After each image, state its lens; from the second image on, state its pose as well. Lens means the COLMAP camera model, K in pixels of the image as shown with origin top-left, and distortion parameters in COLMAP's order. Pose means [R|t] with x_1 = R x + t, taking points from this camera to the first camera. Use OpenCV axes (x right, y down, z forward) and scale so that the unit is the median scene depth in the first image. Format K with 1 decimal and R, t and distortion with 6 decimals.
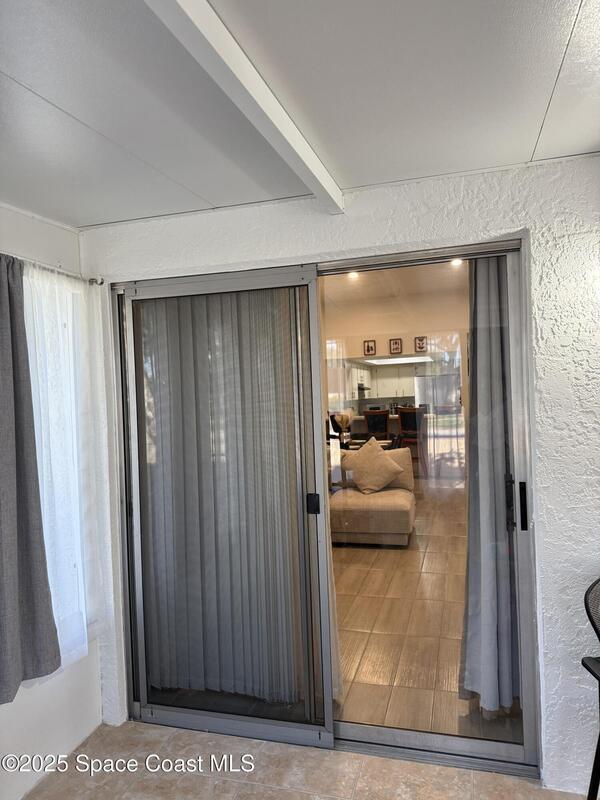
lens RADIAL K [[566.3, 0, 300.5], [0, 566.3, 400.9], [0, 0, 1]] dist [0.008937, -0.015182]
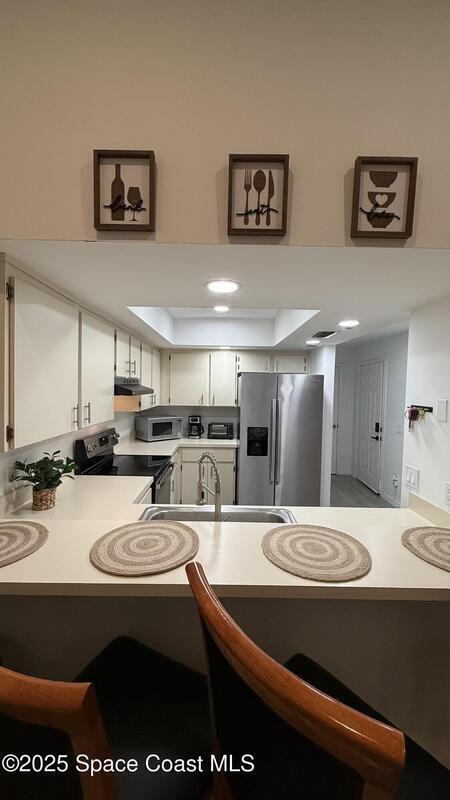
lens RADIAL K [[318.1, 0, 224.6], [0, 318.1, 399.4], [0, 0, 1]] dist [0.002179, 0.000058]
pose [[0.955311, 0.045477, 0.292084, 0.126129], [-0.052959, 0.998439, 0.017754, -0.026989], [-0.290821, -0.032429, 0.956228, 0.882968]]
